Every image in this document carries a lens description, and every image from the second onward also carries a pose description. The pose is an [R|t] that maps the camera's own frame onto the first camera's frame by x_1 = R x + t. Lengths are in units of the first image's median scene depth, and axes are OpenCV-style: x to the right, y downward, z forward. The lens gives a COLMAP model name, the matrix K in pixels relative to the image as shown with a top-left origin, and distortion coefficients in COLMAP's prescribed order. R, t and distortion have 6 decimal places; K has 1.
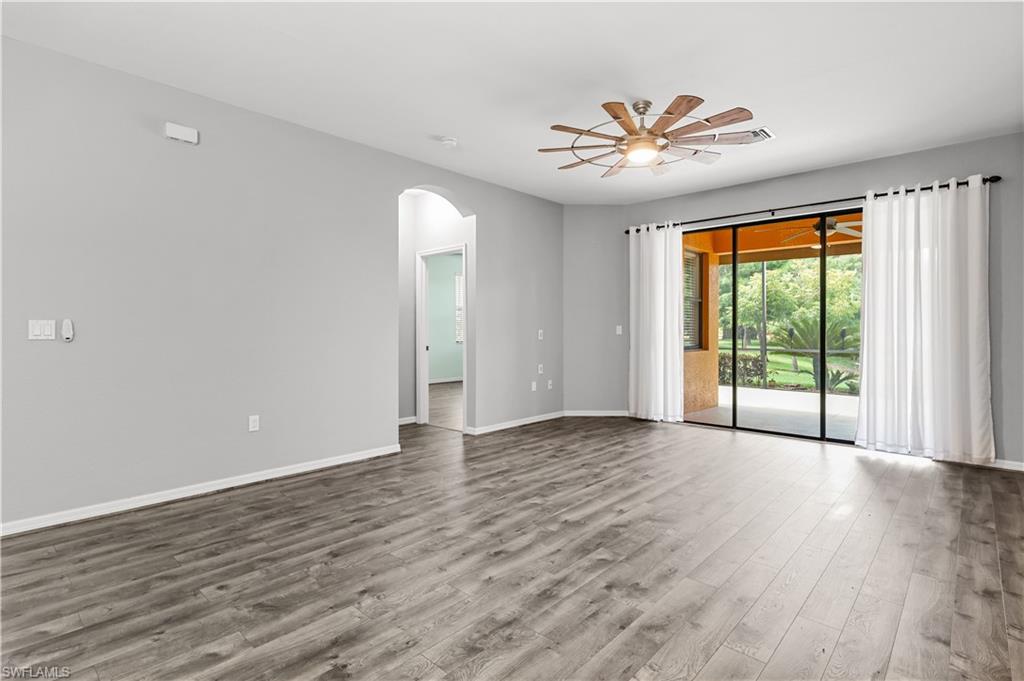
lens RADIAL K [[499.7, 0, 513.3], [0, 499.7, 330.2], [0, 0, 1]] dist [0.004022, 0.000111]
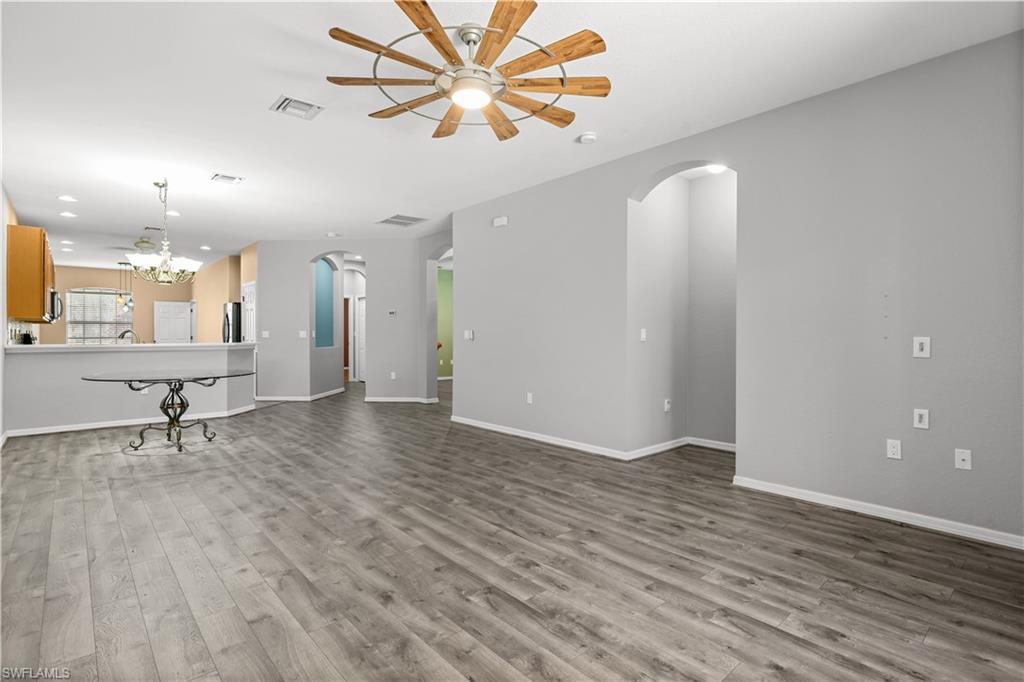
lens RADIAL K [[499.7, 0, 513.2], [0, 499.7, 342.9], [0, 0, 1]] dist [0.004022, 0.000111]
pose [[-0.101514, 0.016035, -0.994705, 1.038450], [-0.002495, 0.999863, 0.016373, -0.002777], [0.994831, 0.004144, -0.101460, 1.195521]]
